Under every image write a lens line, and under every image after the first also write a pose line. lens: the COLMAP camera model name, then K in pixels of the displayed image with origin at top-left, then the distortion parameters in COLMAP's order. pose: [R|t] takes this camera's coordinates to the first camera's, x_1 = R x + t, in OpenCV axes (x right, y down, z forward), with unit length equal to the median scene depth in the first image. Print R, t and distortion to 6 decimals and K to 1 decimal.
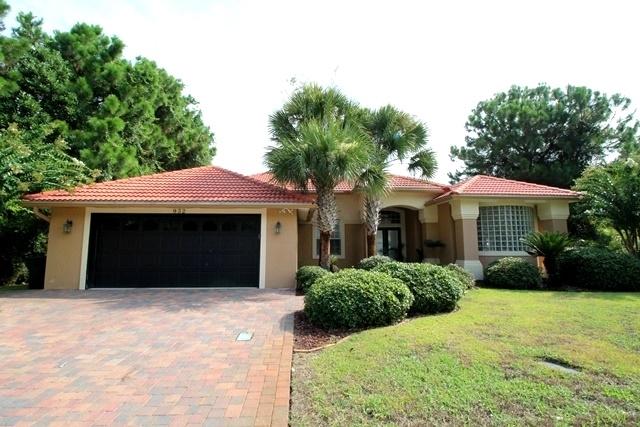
lens RADIAL K [[299.0, 0, 321.2], [0, 299.0, 214.3], [0, 0, 1]] dist [-0.011827, -0.003961]
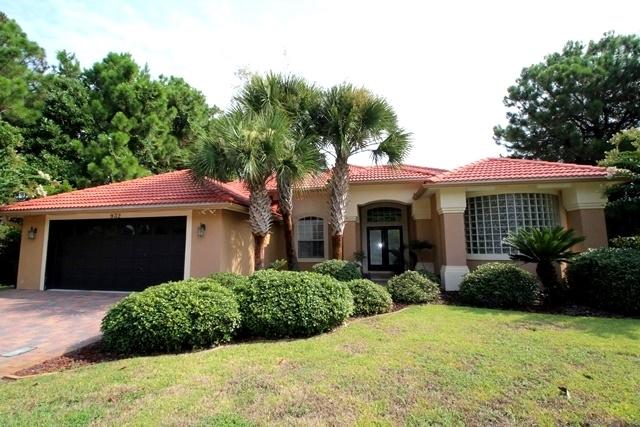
lens RADIAL K [[299.0, 0, 318.8], [0, 299.0, 214.5], [0, 0, 1]] dist [-0.011827, -0.003961]
pose [[0.967612, -0.034997, -0.250005, 0.318452], [0.034540, 0.999384, -0.006217, 0.010730], [0.250068, -0.002620, 0.968225, 0.134715]]
